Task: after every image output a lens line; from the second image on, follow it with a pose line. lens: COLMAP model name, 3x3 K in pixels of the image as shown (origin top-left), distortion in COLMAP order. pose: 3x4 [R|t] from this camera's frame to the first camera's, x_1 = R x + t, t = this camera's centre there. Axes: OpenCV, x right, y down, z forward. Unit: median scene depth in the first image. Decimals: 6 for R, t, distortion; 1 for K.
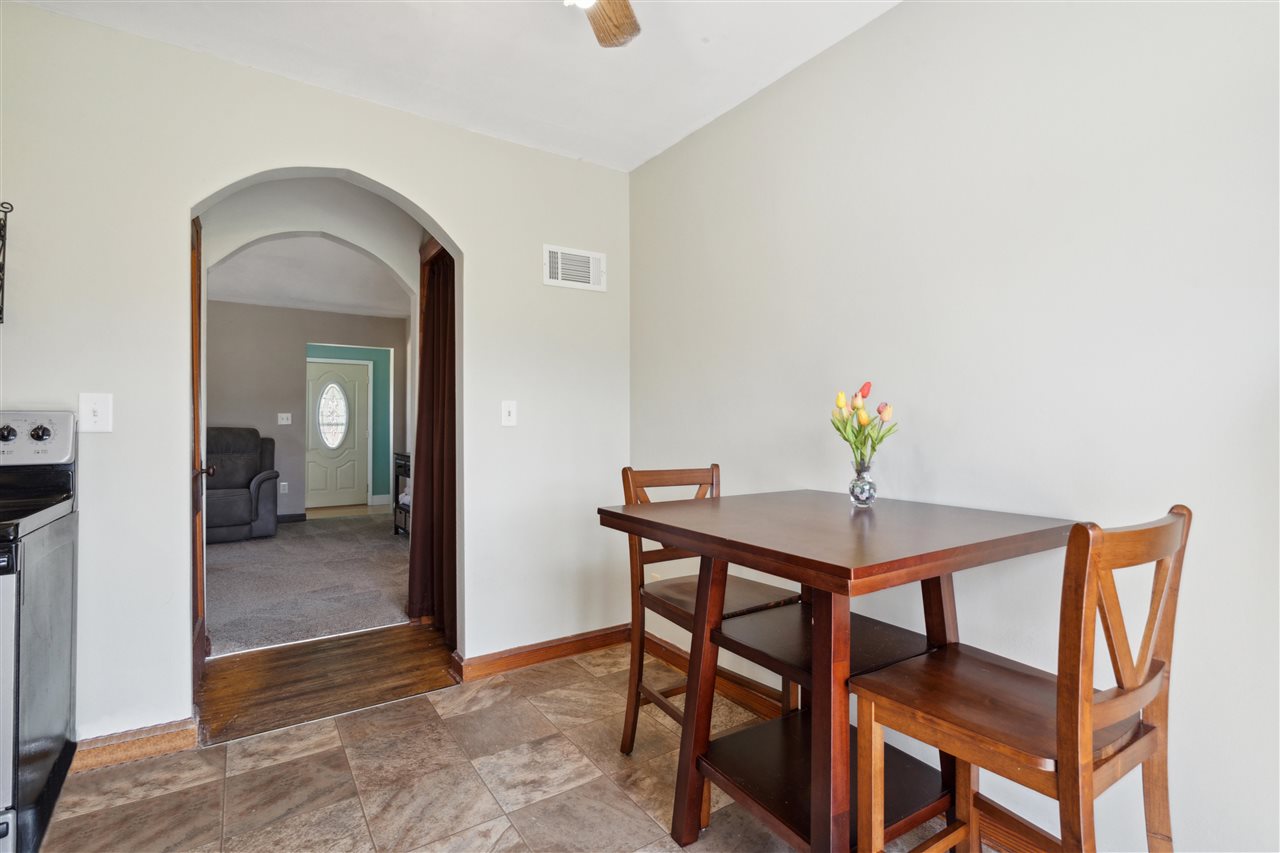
lens RADIAL K [[590.8, 0, 647.1], [0, 590.8, 427.9], [0, 0, 1]] dist [-0.002568, -0.000215]
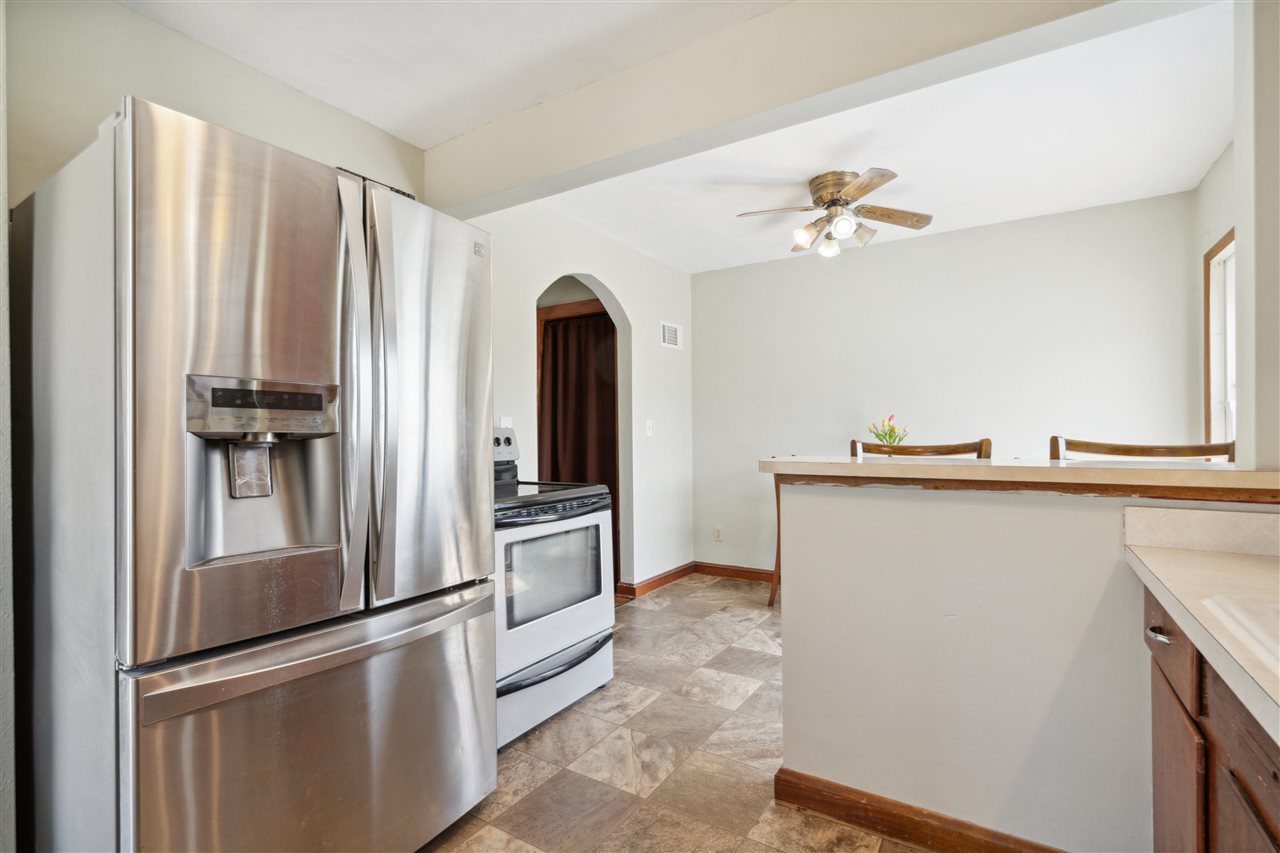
lens RADIAL K [[606.4, 0, 634.1], [0, 606.4, 440.8], [0, 0, 1]] dist [0.000491, -0.000033]
pose [[0.916934, -0.010293, 0.398907, -0.970496], [0.009513, 0.999947, 0.003934, 0.003159], [-0.398927, 0.000187, 0.916983, -0.496899]]
